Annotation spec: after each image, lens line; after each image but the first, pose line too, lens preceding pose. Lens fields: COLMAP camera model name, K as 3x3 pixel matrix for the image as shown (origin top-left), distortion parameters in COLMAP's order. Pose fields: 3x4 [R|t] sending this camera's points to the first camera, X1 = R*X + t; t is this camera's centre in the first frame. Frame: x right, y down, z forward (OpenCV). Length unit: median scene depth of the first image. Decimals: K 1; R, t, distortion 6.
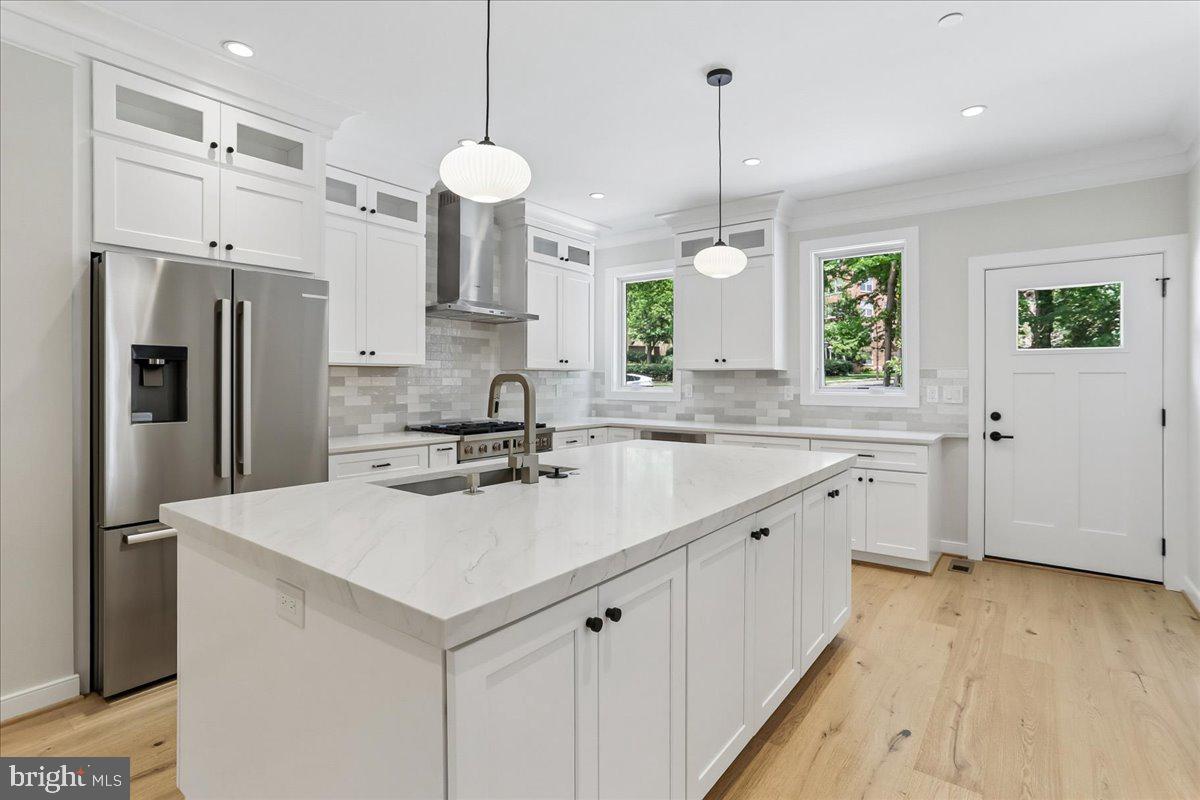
lens RADIAL K [[585.6, 0, 607.9], [0, 585.6, 388.9], [0, 0, 1]] dist [-0.003901, 0.002006]
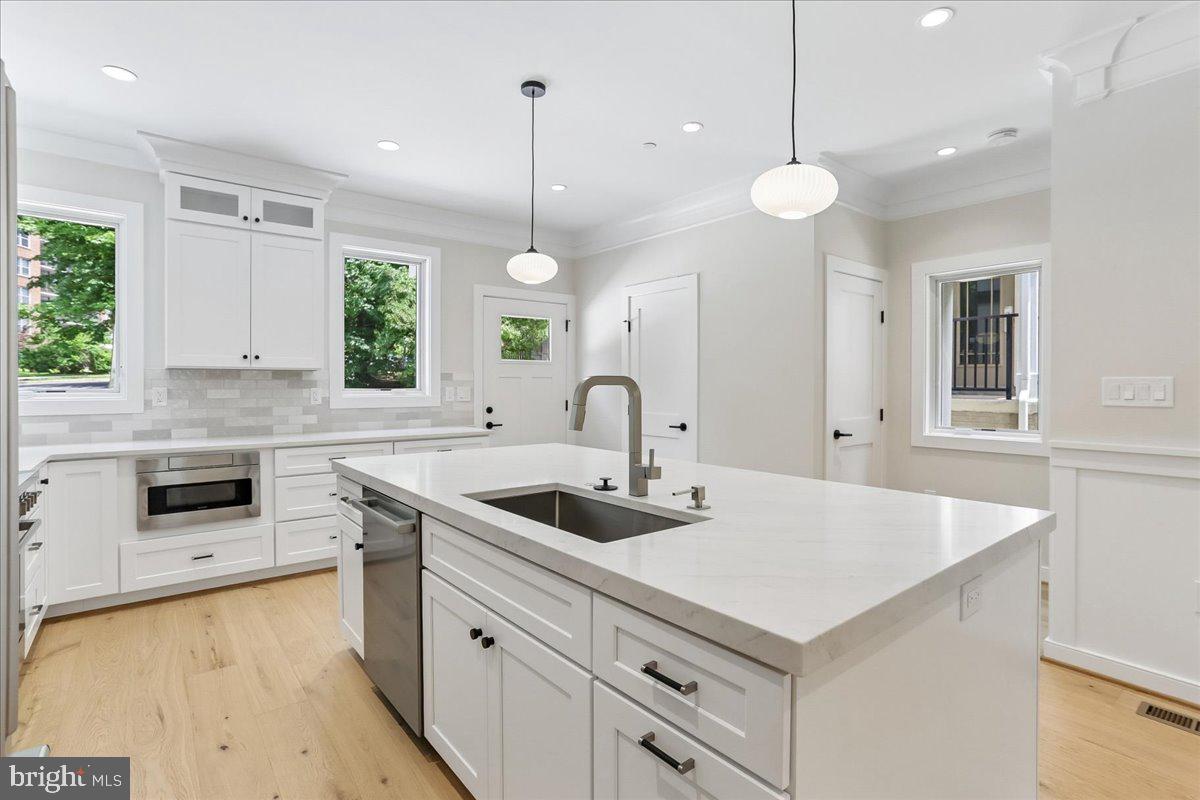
lens RADIAL K [[585.6, 0, 604.0], [0, 585.6, 394.0], [0, 0, 1]] dist [-0.003901, 0.002006]
pose [[0.273957, -0.019588, 0.961542, -0.439727], [0.010123, 0.999796, 0.017483, -0.007642], [-0.961689, 0.004944, 0.274100, 0.335047]]
